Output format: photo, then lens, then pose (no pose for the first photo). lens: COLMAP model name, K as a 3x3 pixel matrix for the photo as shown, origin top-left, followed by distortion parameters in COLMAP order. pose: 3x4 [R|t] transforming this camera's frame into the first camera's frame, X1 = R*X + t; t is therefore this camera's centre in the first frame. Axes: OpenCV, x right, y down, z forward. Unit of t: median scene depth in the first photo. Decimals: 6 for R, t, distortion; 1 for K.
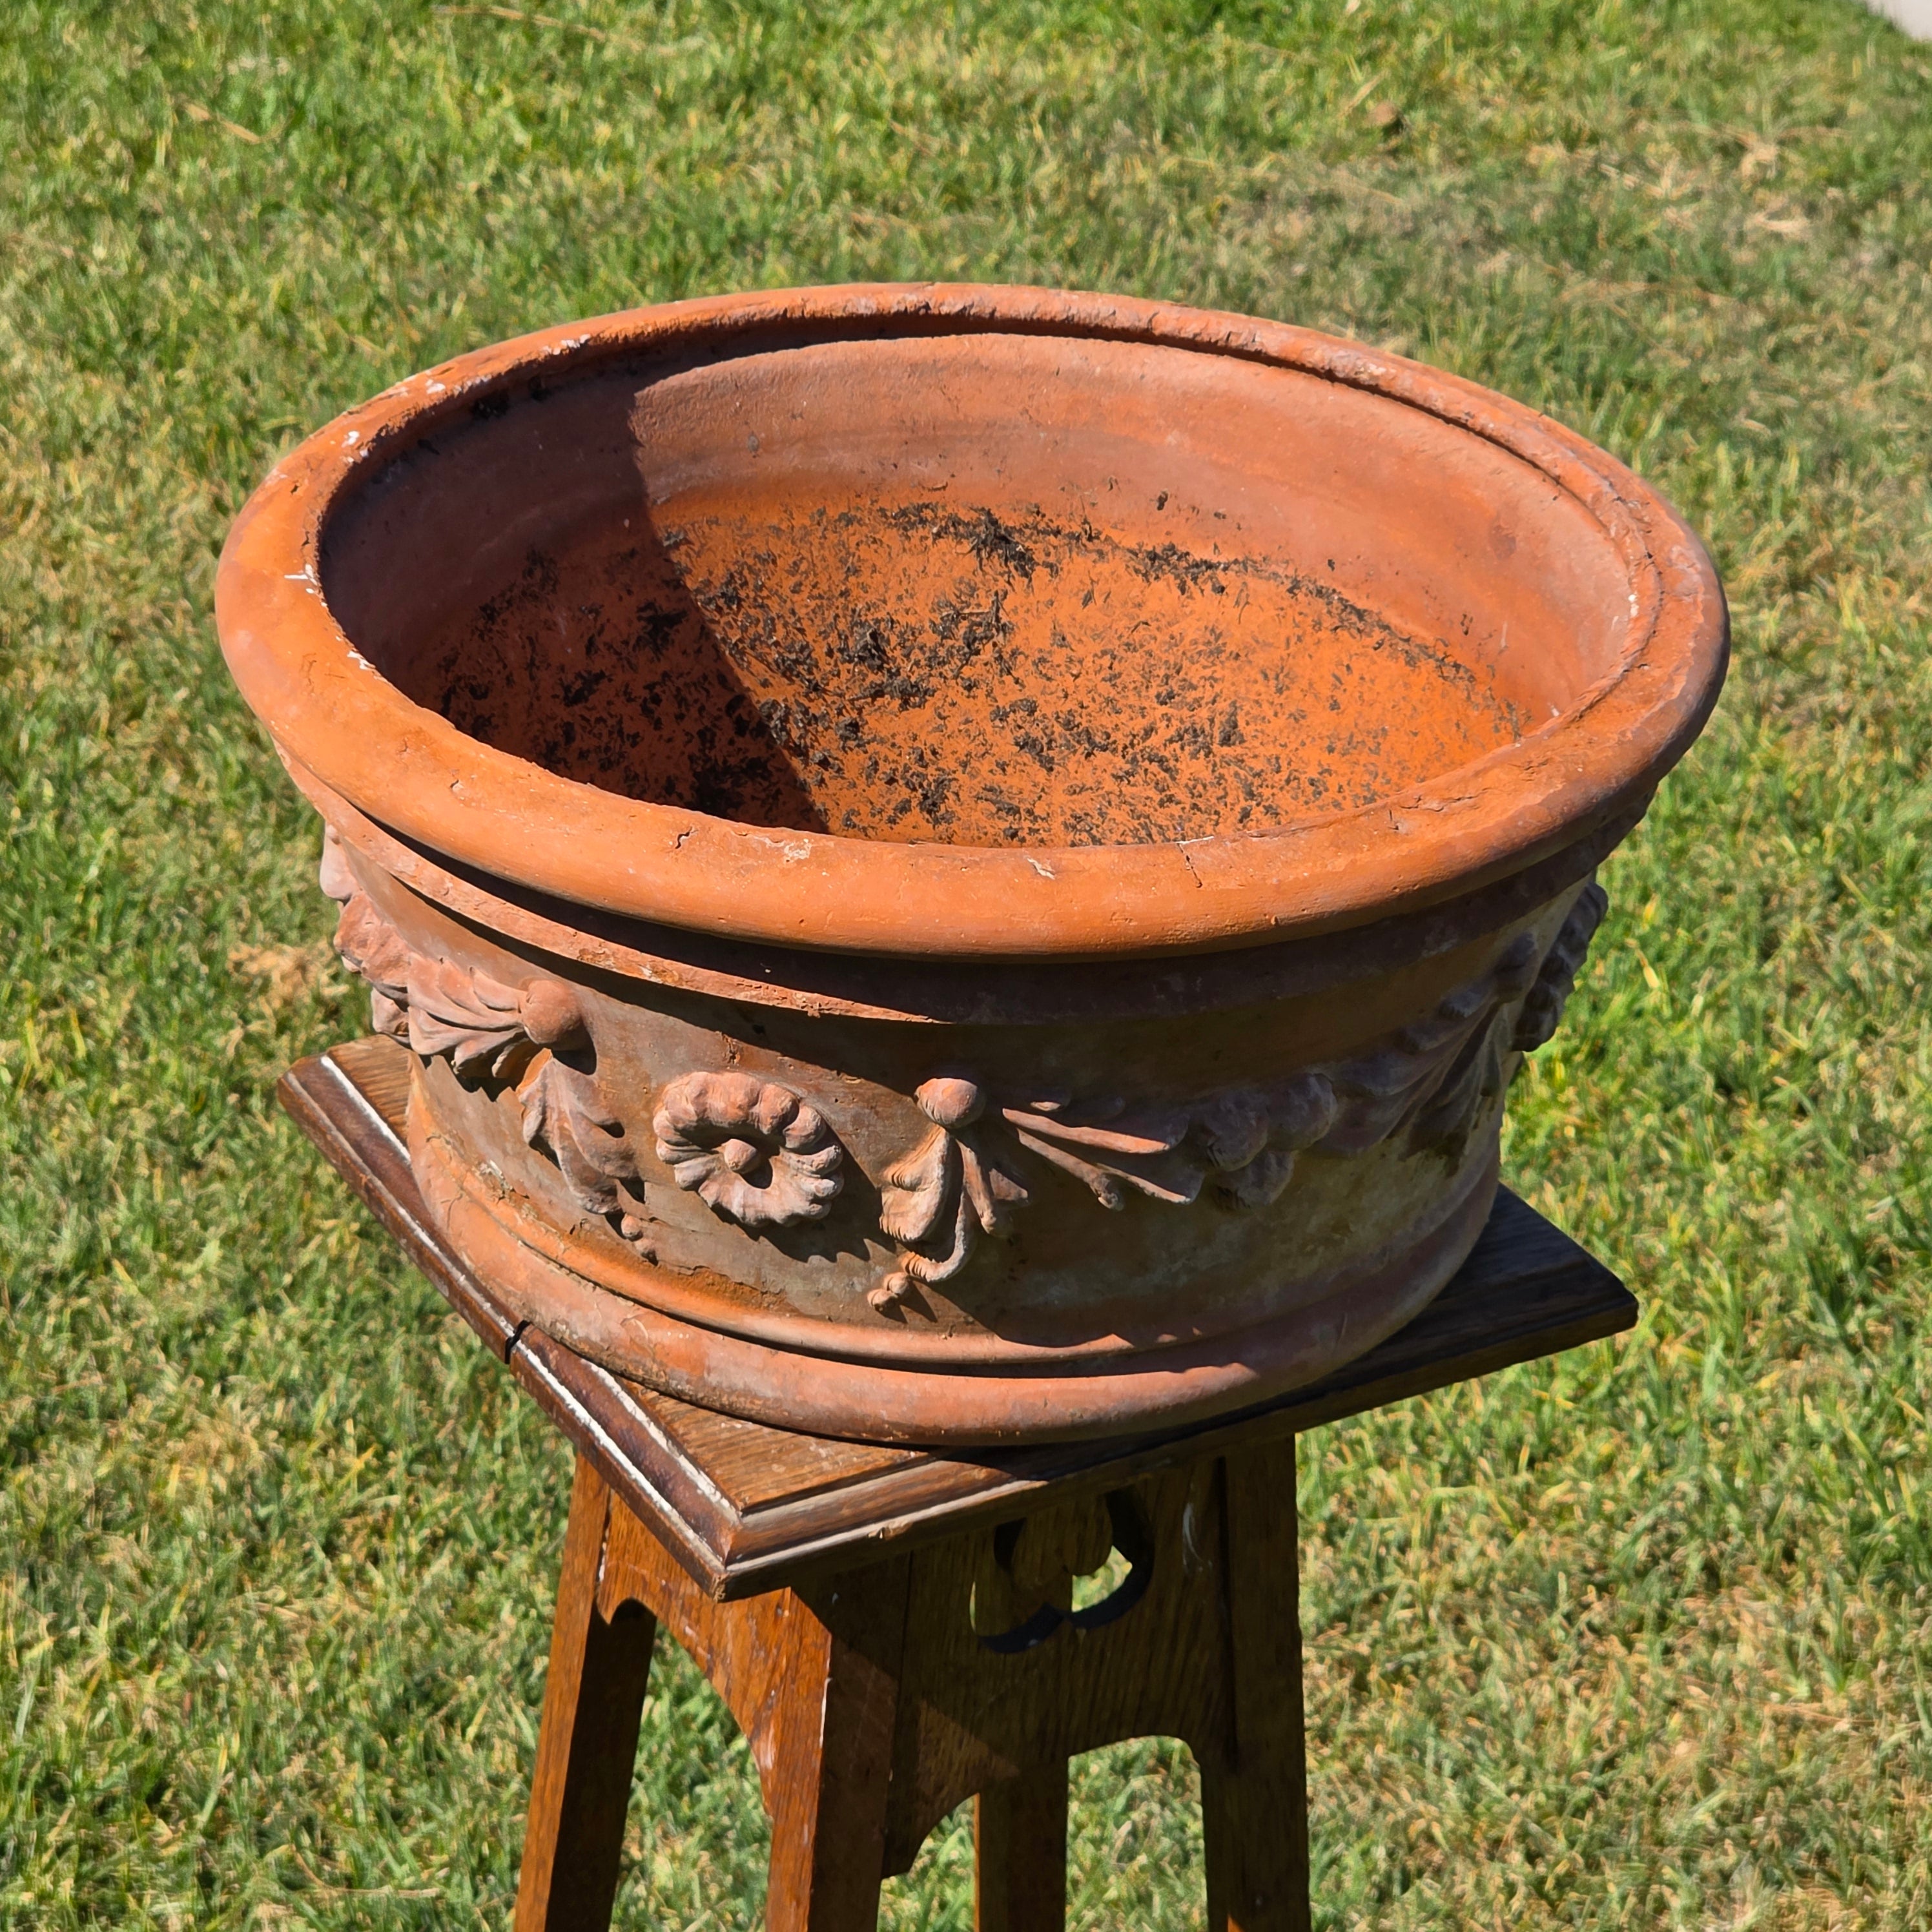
lens RADIAL K [[5307.3, 0, 966.0], [0, 5307.3, 966.0], [0, 0, 1]] dist [-1.242557, 23.943449]
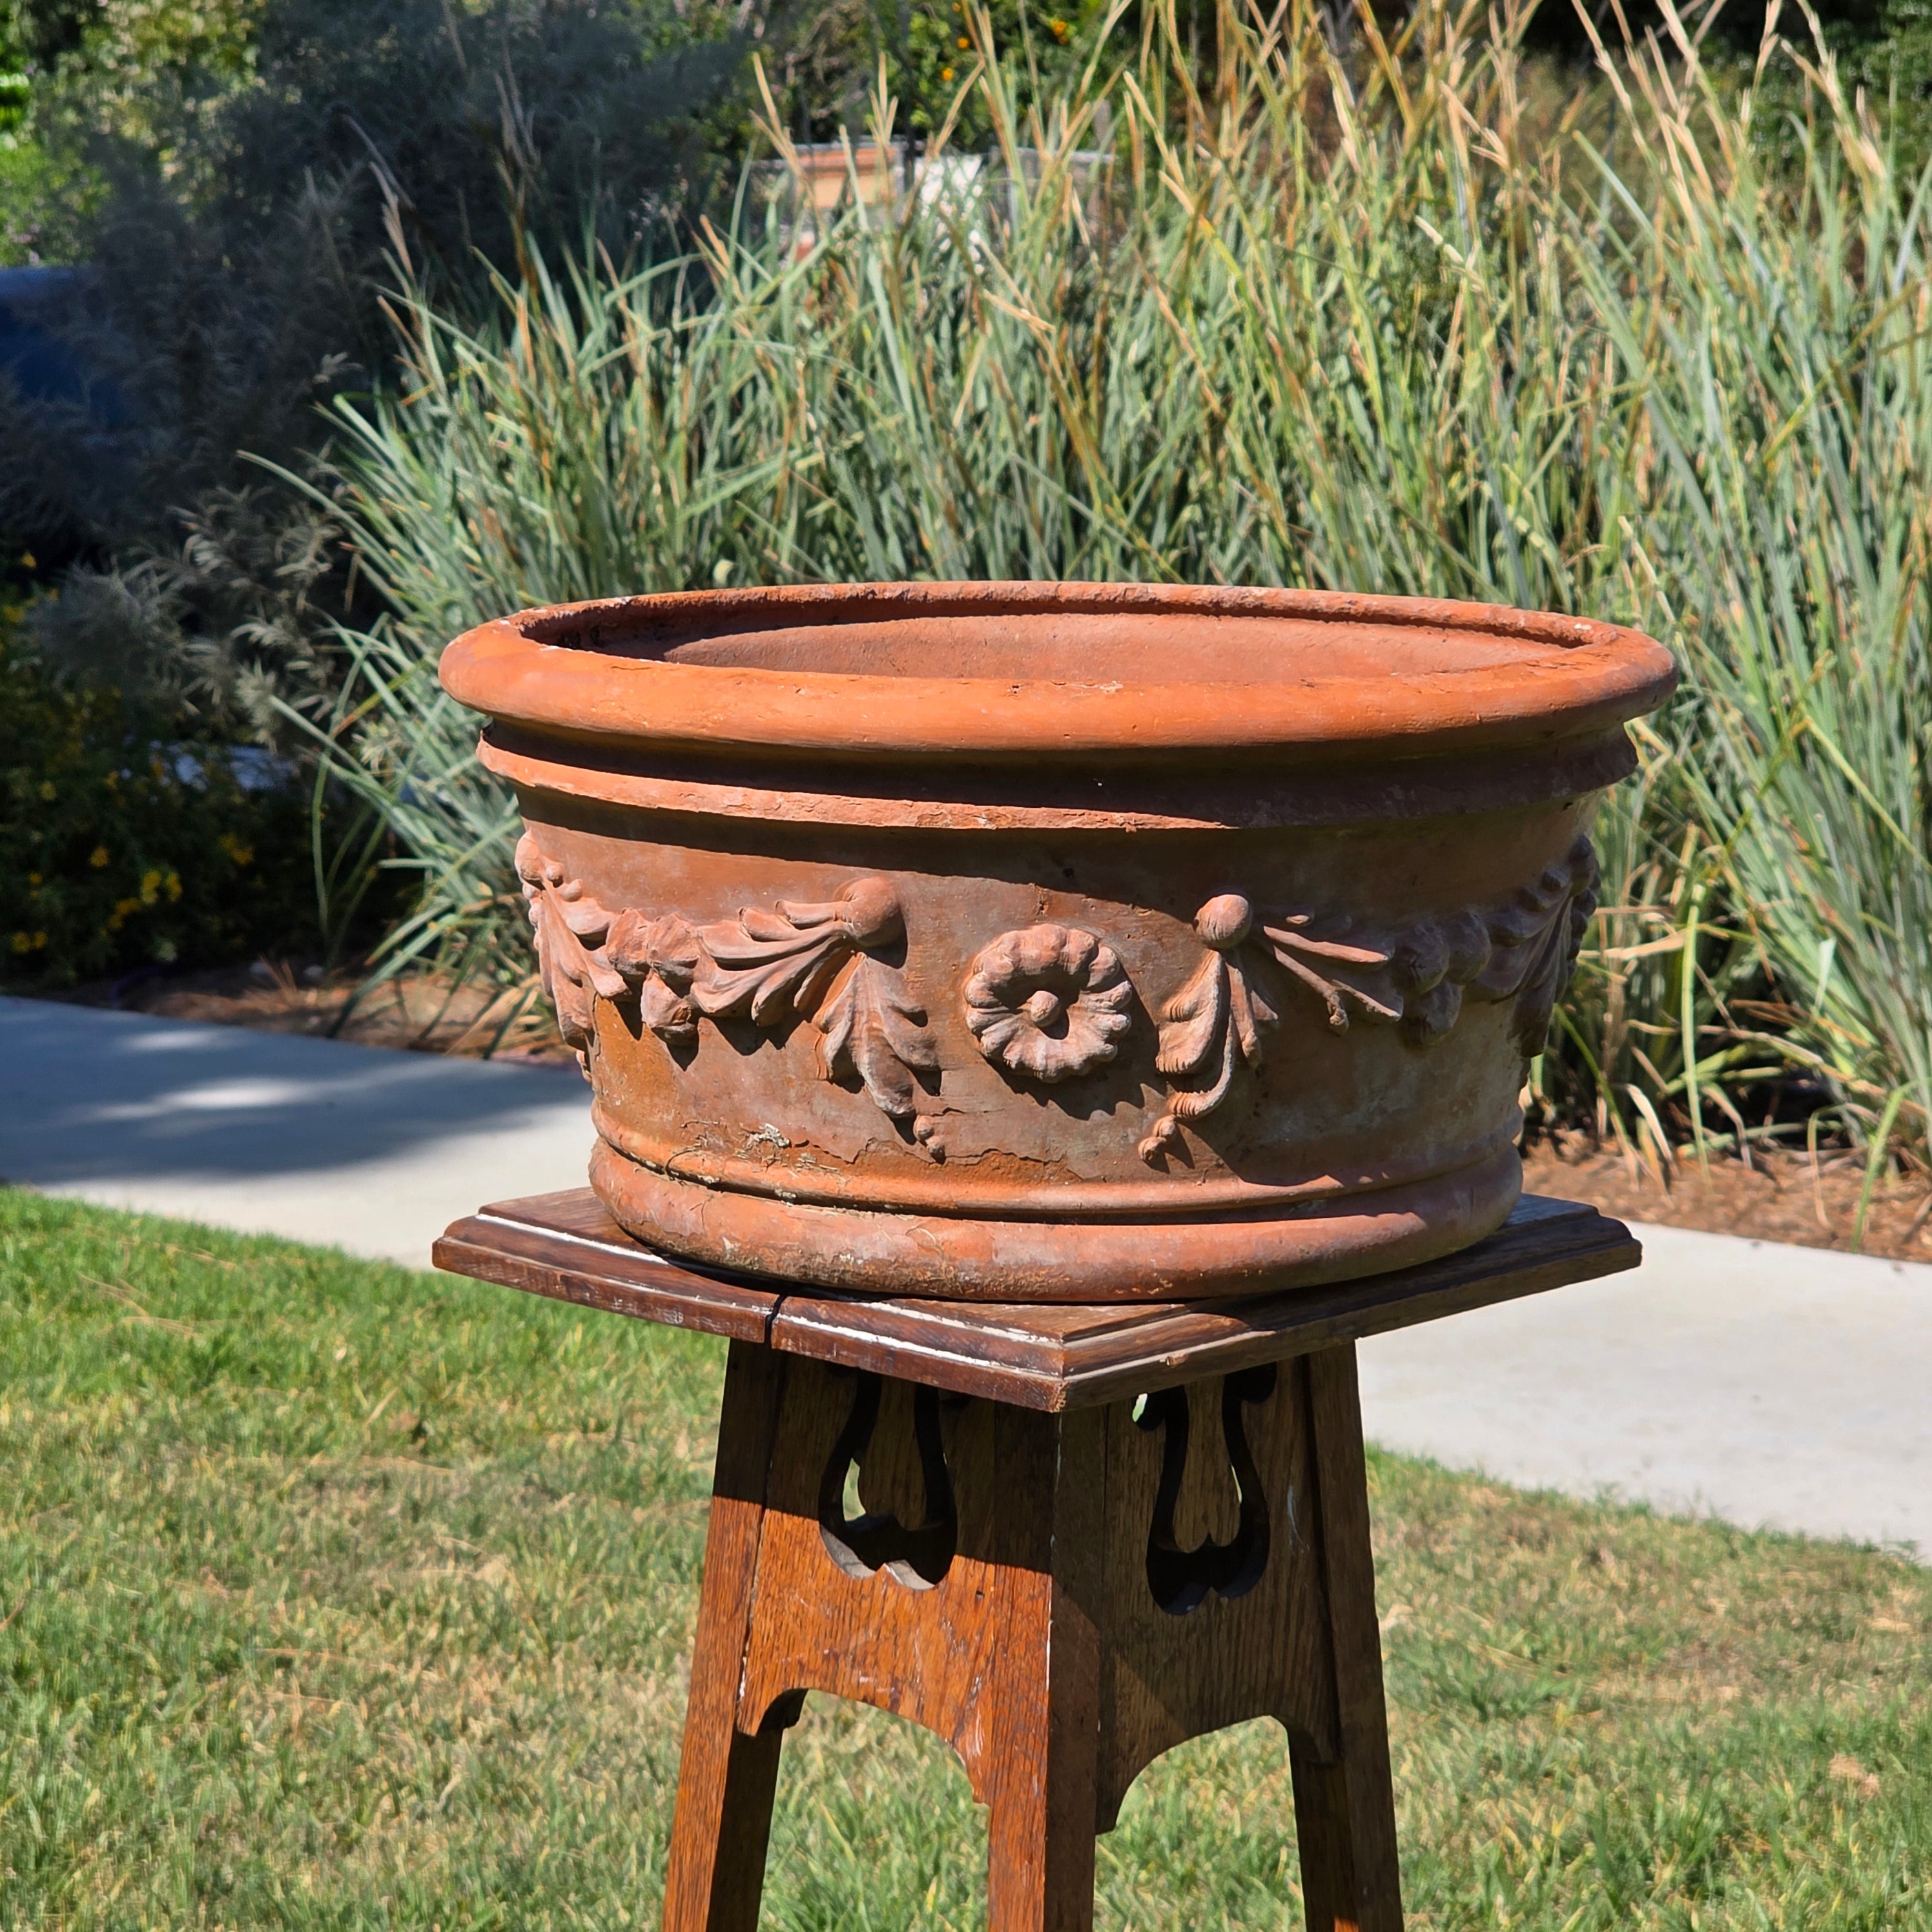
lens RADIAL K [[5307.3, 0, 966.0], [0, 5307.3, 966.0], [0, 0, 1]] dist [-1.242557, 23.943449]
pose [[0.958243, -0.073671, 0.276301, -0.380326], [0.161822, 0.936347, -0.311558, 0.387741], [-0.235761, 0.343260, 0.909170, -0.083172]]
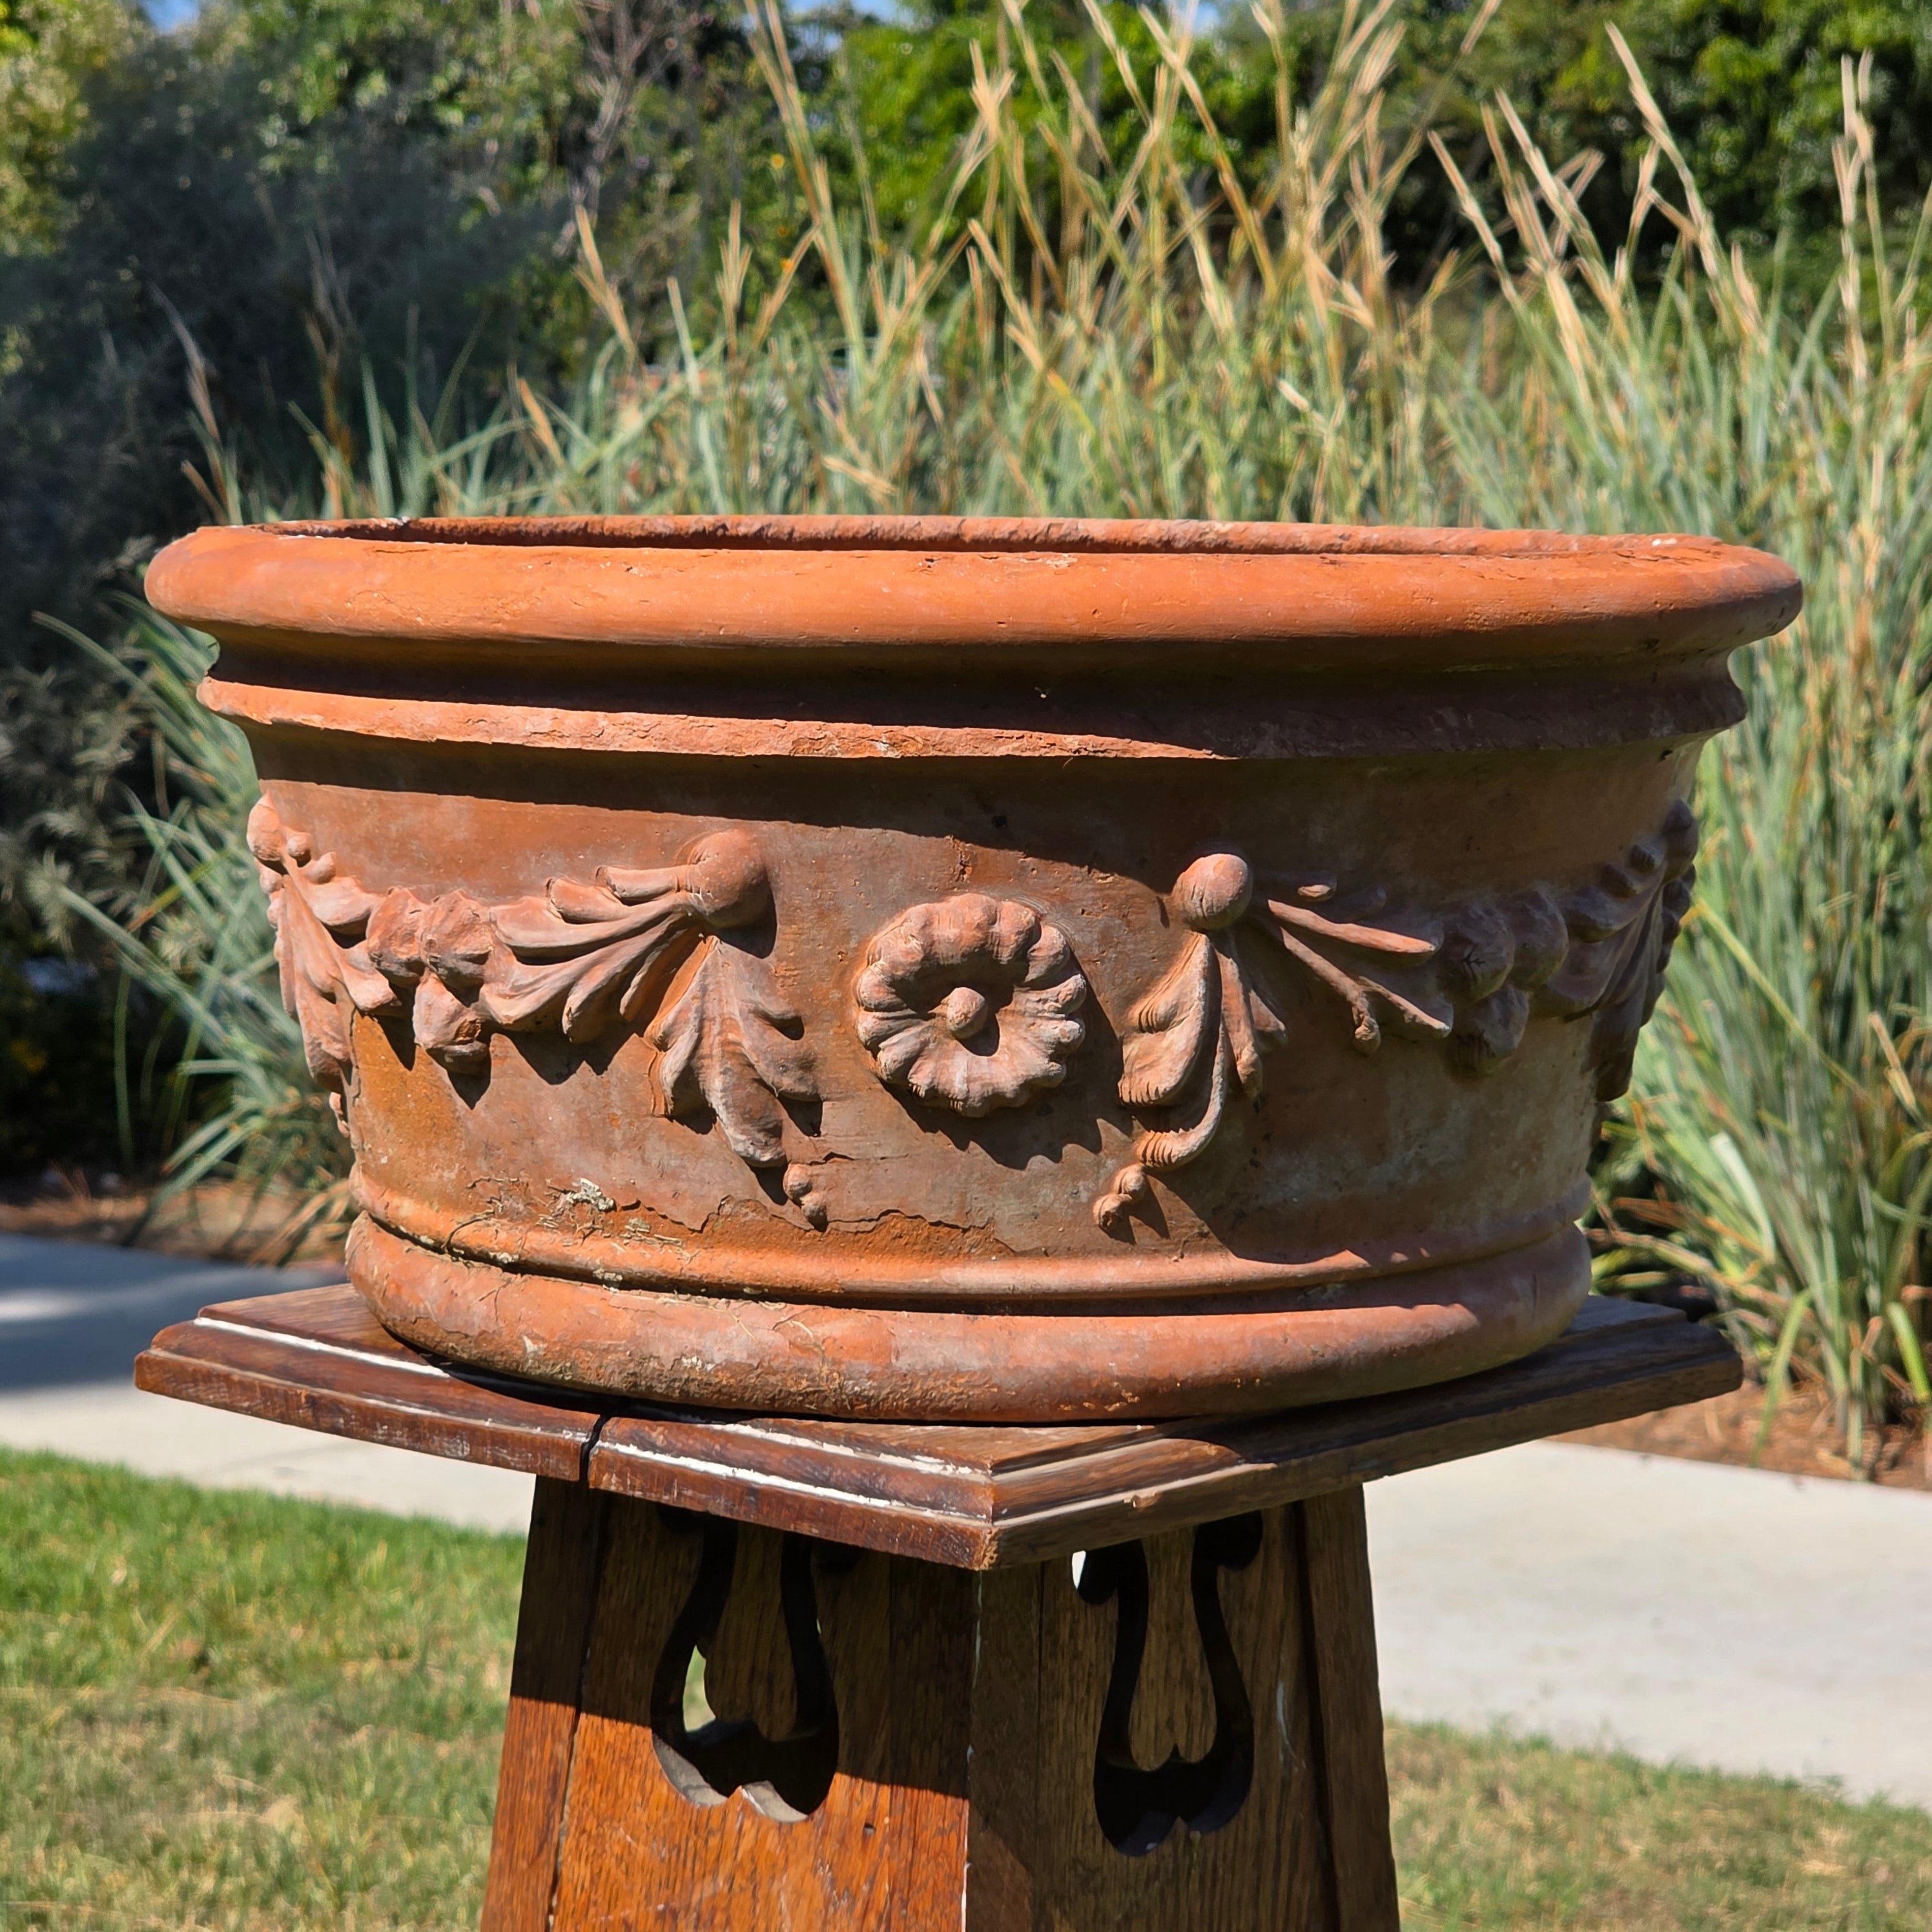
lens RADIAL K [[5307.3, 0, 966.0], [0, 5307.3, 966.0], [0, 0, 1]] dist [-1.242557, 23.943449]
pose [[0.948465, -0.059176, 0.311308, -0.304124], [0.171934, 0.921329, -0.348699, 0.323067], [-0.266182, 0.384253, 0.884023, 0.228614]]
